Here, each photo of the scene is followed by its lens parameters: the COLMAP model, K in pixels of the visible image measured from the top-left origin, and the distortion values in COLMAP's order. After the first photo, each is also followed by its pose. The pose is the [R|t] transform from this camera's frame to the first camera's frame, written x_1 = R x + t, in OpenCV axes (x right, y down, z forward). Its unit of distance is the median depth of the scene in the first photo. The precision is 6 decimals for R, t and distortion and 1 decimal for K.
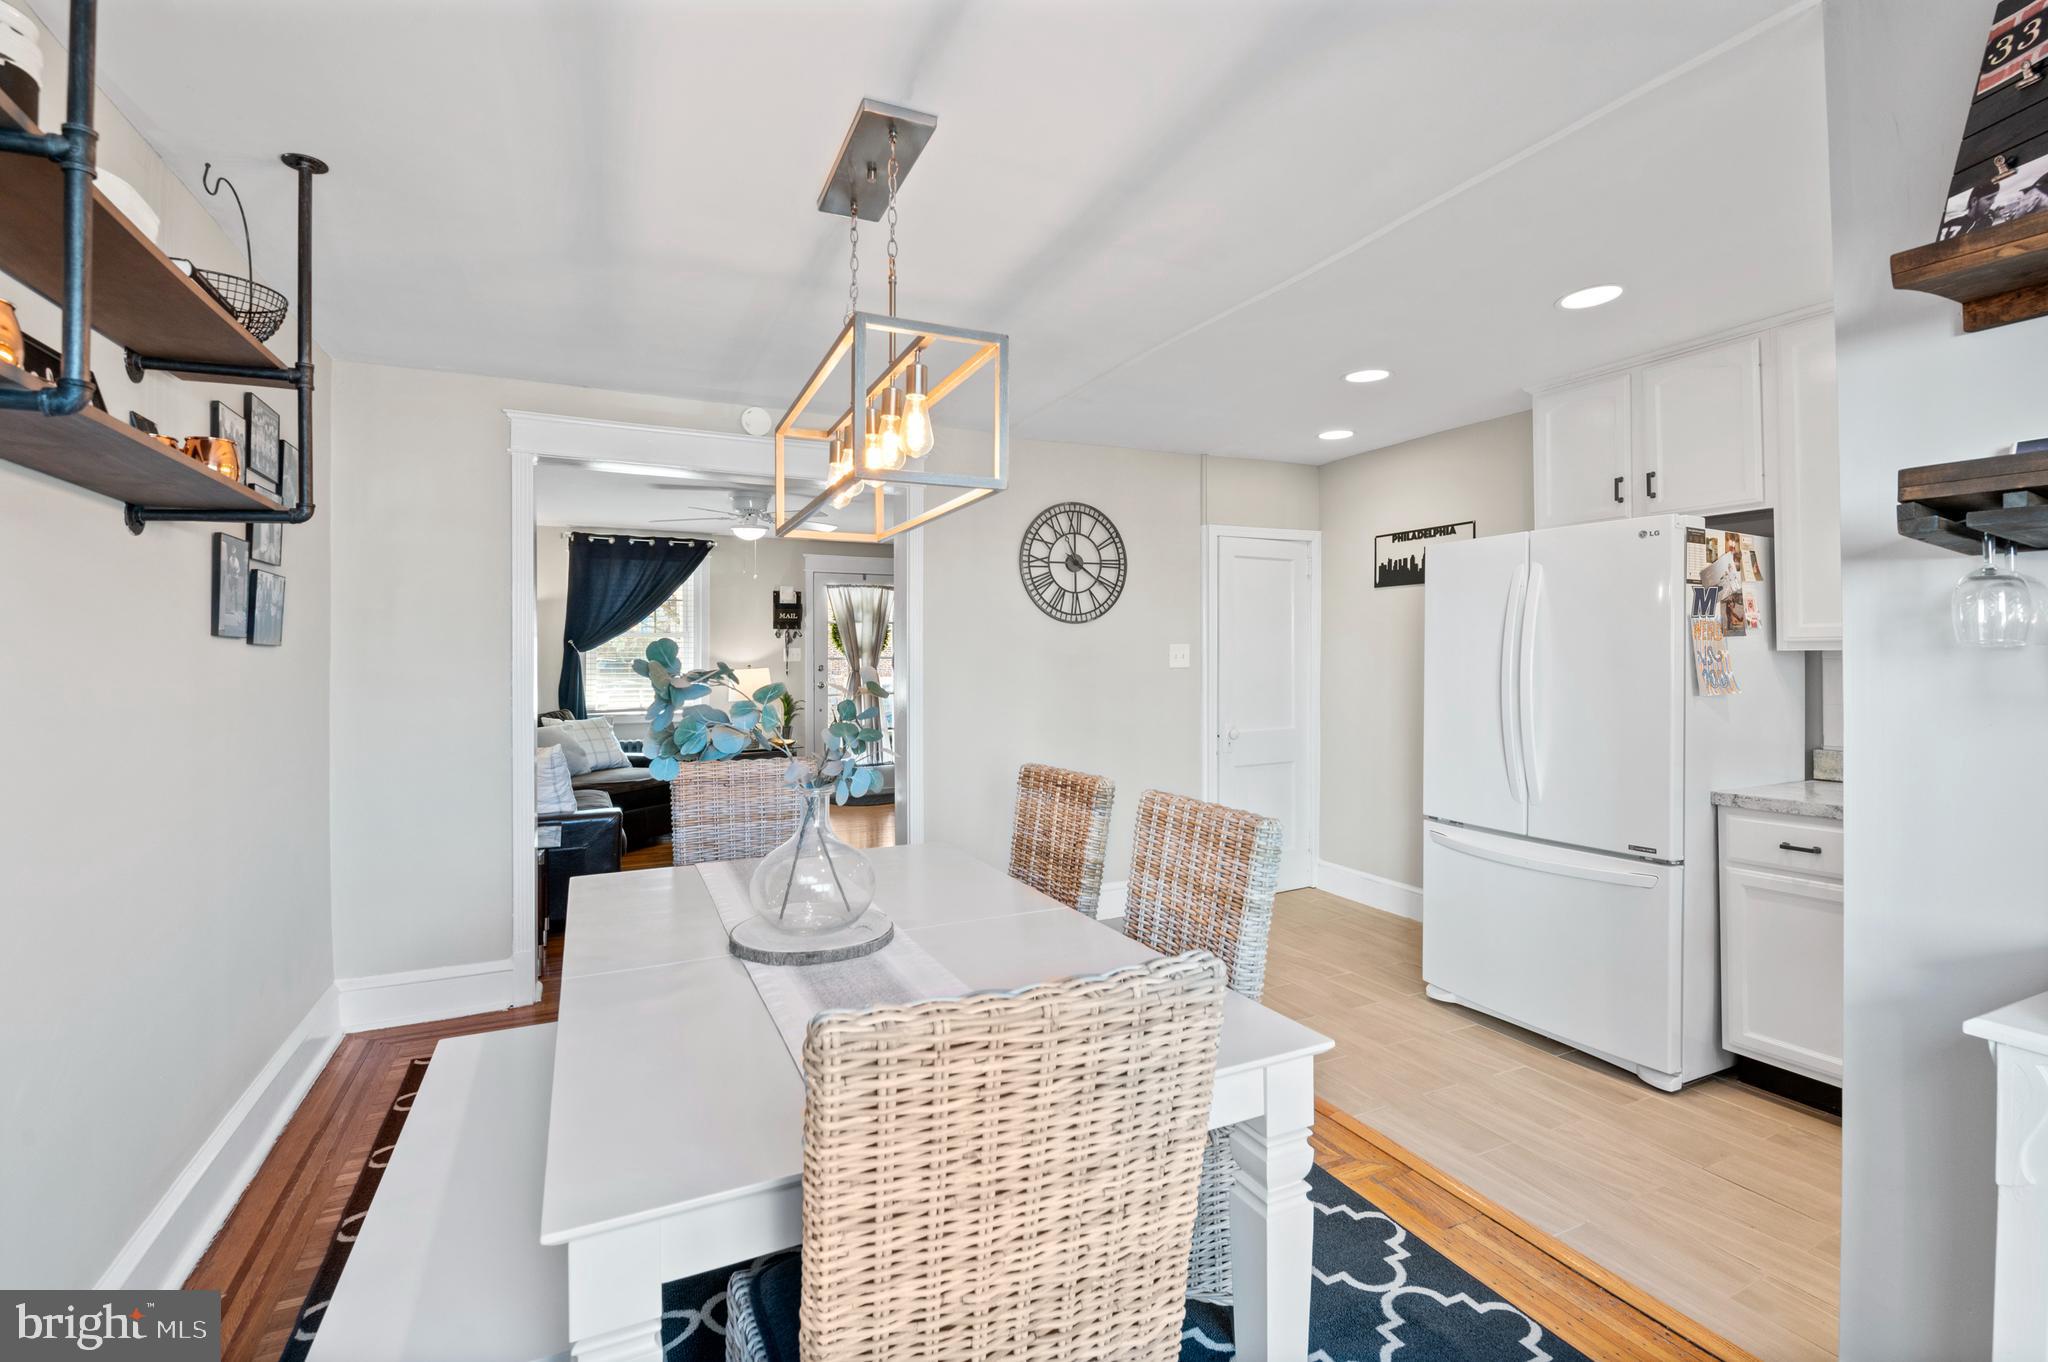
lens RADIAL K [[905.2, 0, 1022.1], [0, 905.2, 660.6], [0, 0, 1]] dist [-0.007043, -0.000286]
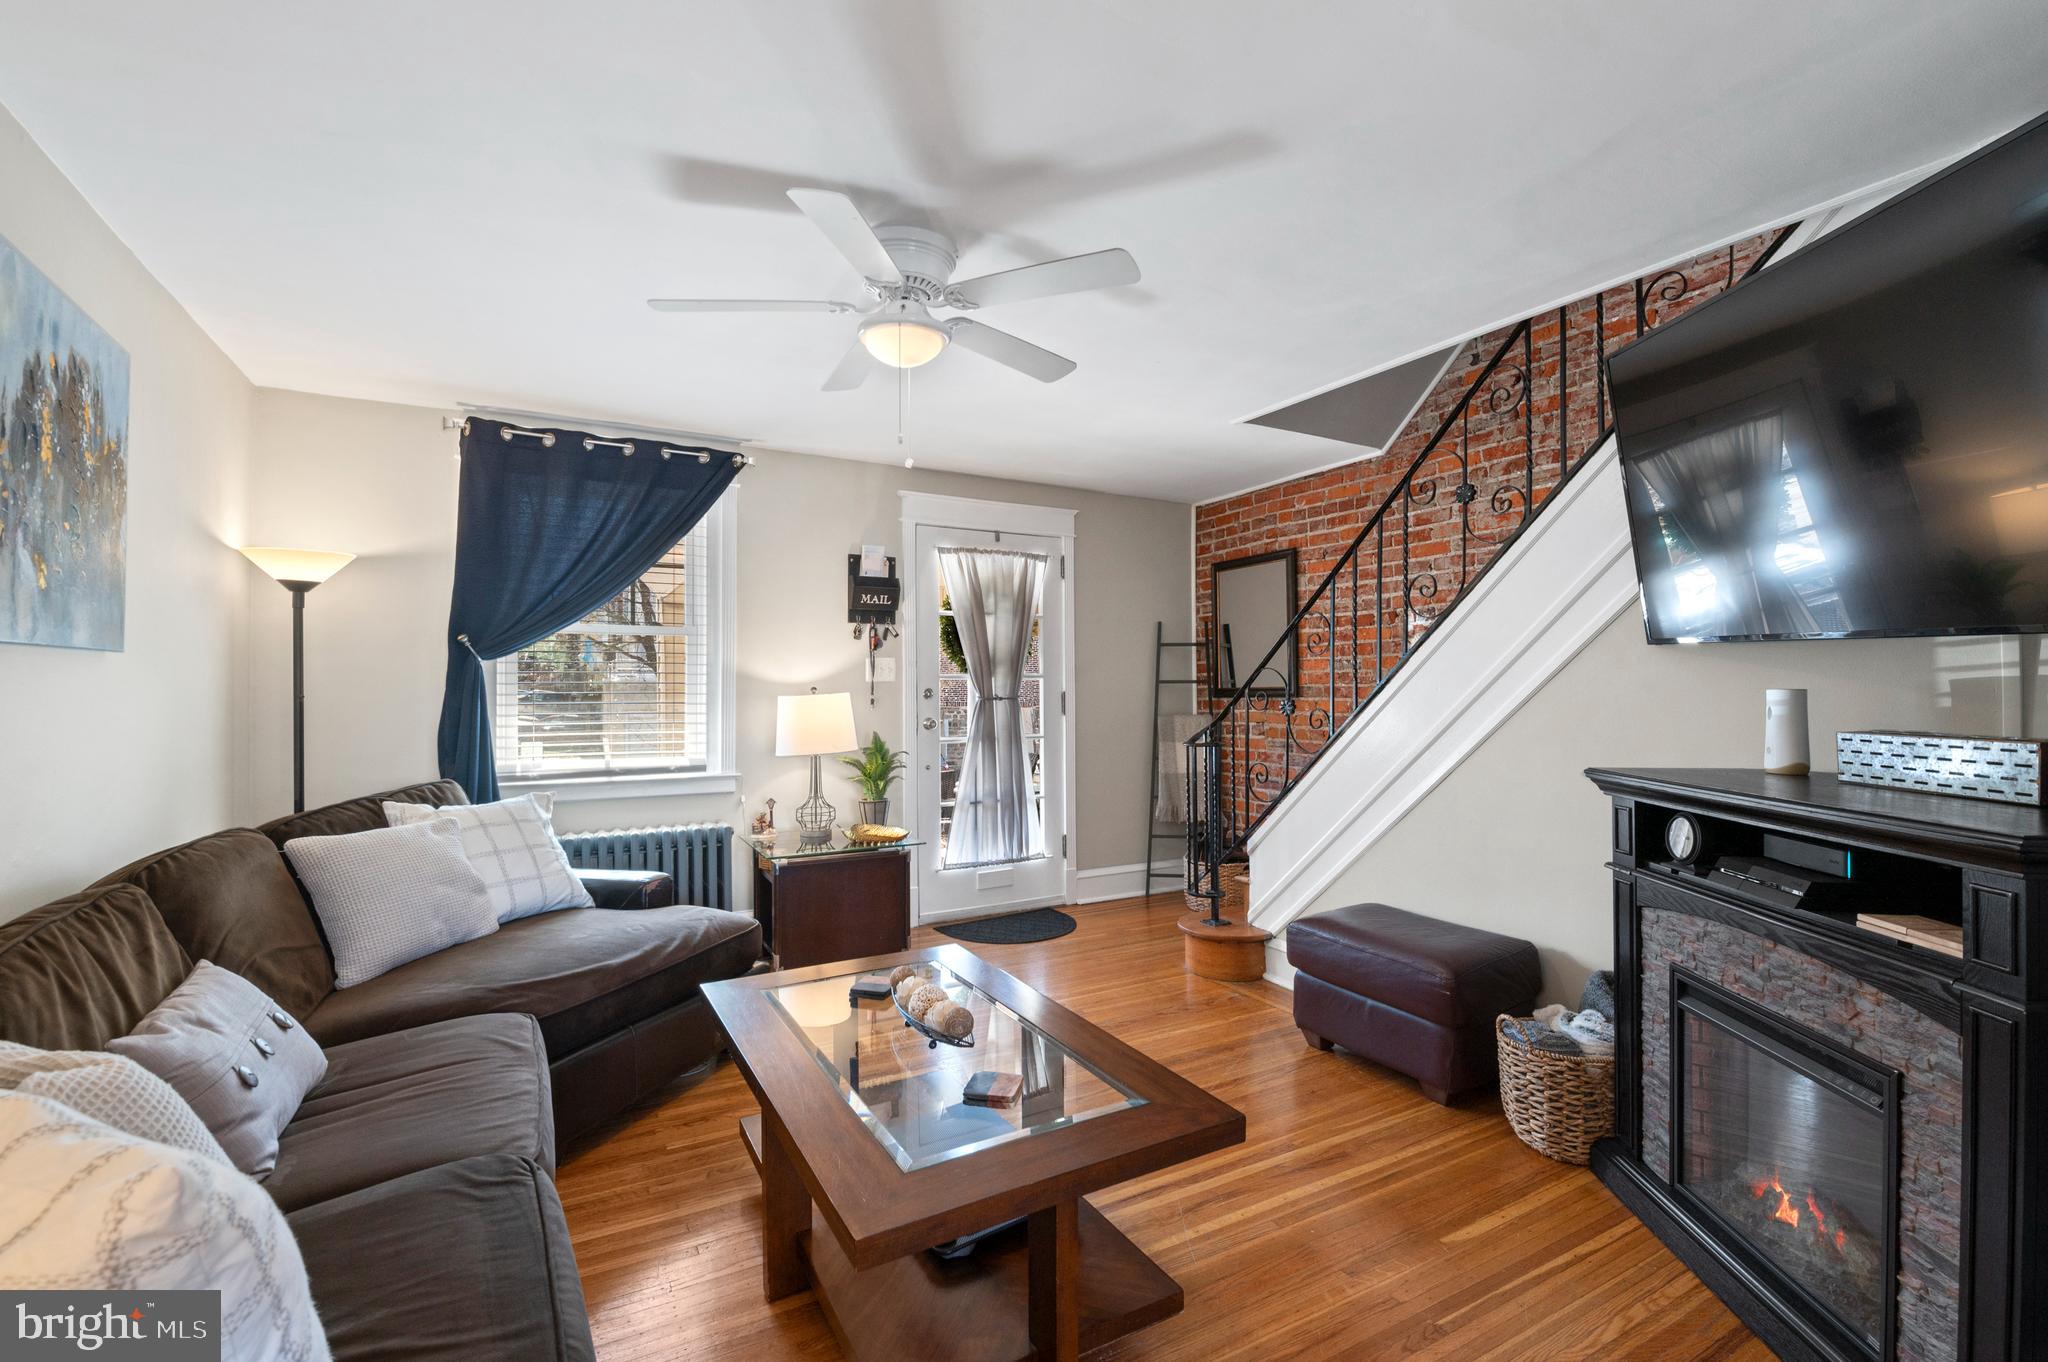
lens RADIAL K [[905.2, 0, 1022.3], [0, 905.2, 689.4], [0, 0, 1]] dist [-0.007043, -0.000286]
pose [[0.997778, 0.004864, 0.066444, -0.210698], [-0.005385, 0.999956, 0.007660, 0.001209], [-0.066404, -0.008001, 0.997761, 0.451388]]
